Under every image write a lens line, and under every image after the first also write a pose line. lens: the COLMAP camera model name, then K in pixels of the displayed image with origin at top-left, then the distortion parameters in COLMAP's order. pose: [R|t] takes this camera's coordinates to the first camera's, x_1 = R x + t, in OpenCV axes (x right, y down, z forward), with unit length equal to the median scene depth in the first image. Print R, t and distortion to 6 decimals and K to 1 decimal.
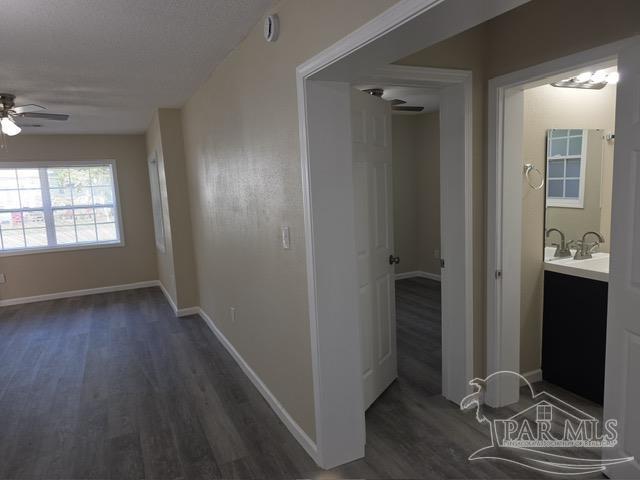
lens RADIAL K [[427.6, 0, 314.3], [0, 427.6, 246.5], [0, 0, 1]] dist [0.056335, -0.010842]
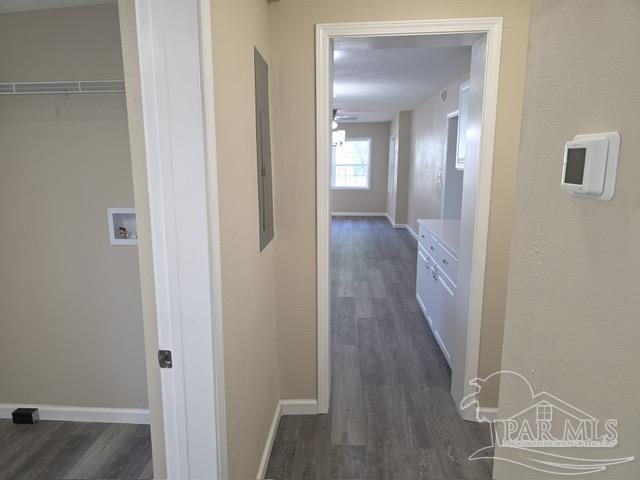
lens RADIAL K [[427.6, 0, 315.7], [0, 427.6, 238.6], [0, 0, 1]] dist [0.056335, -0.010842]
pose [[0.866935, 0.136434, -0.479385, 0.270116], [-0.111400, 0.990514, 0.080444, 0.102265], [0.485813, -0.016336, 0.873910, -0.749356]]
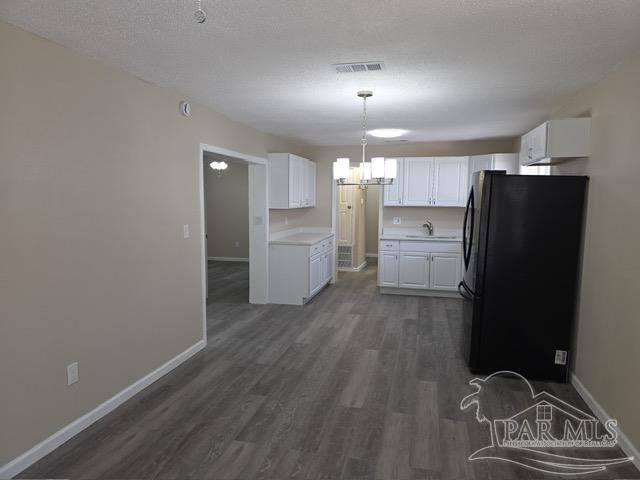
lens RADIAL K [[427.6, 0, 316.6], [0, 427.6, 237.4], [0, 0, 1]] dist [0.056335, -0.010842]
pose [[-0.766805, -0.008162, 0.641828, -0.730202], [0.129375, 0.977432, 0.166998, -0.098821], [-0.628707, 0.211091, -0.748444, 0.931703]]
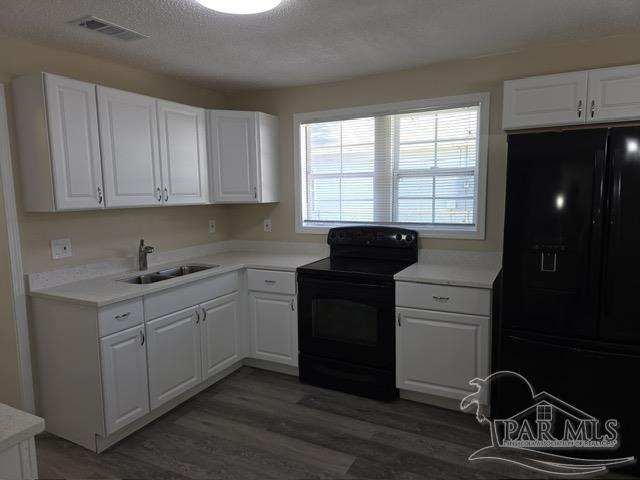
lens RADIAL K [[427.6, 0, 323.0], [0, 427.6, 235.2], [0, 0, 1]] dist [0.056335, -0.010842]
pose [[-0.800741, 0.132841, -0.584095, 0.037571], [-0.022488, 0.967745, 0.250924, -0.044353], [0.598588, 0.214060, -0.771927, 0.310958]]
